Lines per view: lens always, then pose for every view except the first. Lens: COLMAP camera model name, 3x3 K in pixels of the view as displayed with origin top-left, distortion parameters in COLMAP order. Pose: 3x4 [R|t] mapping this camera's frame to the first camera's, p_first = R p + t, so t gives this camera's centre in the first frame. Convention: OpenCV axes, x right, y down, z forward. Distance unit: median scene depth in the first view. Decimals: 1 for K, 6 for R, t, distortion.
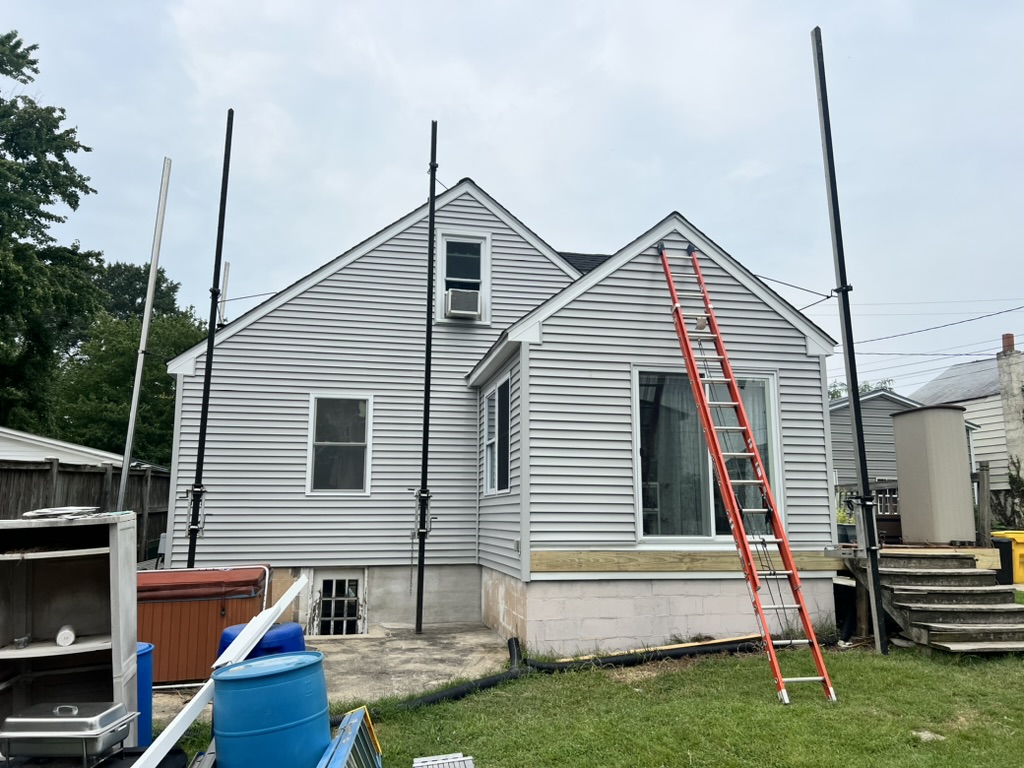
lens RADIAL K [[762.1, 0, 516.3], [0, 762.1, 382.8], [0, 0, 1]] dist [0.049586, -0.051116]
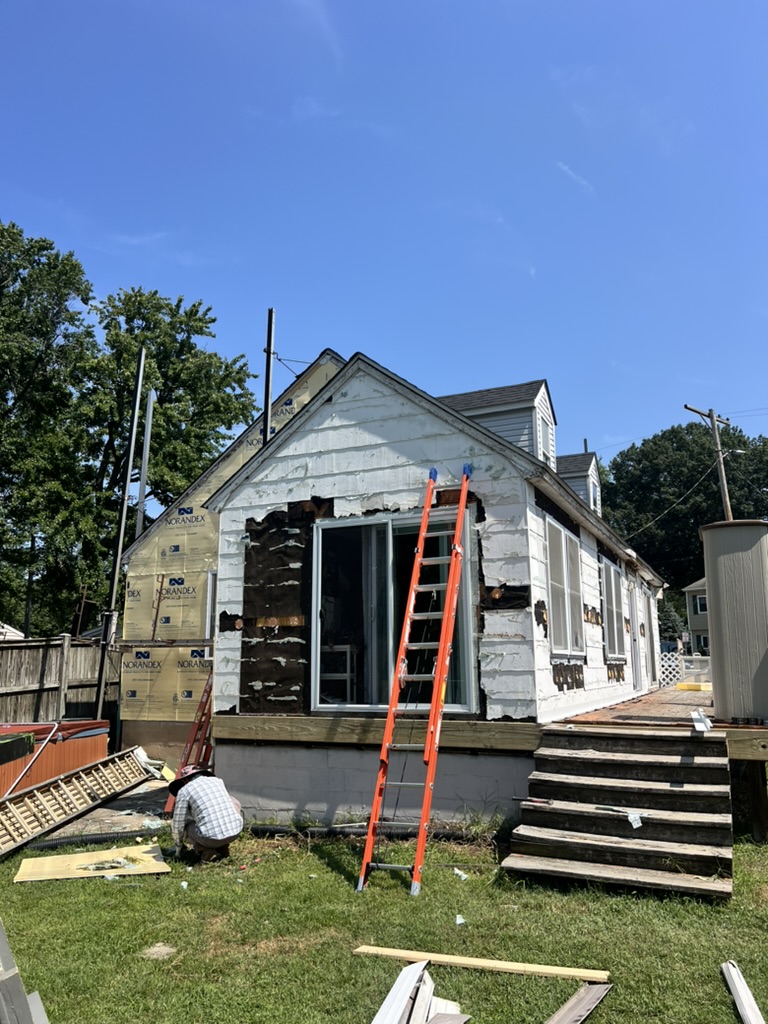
lens RADIAL K [[762.1, 0, 402.7], [0, 762.1, 522.0], [0, 0, 1]] dist [0.049586, -0.051116]
pose [[0.811940, -0.114744, -0.572353, 0.645087], [0.110128, 0.992993, -0.042847, 0.022178], [0.573259, -0.028243, 0.818887, 0.227384]]
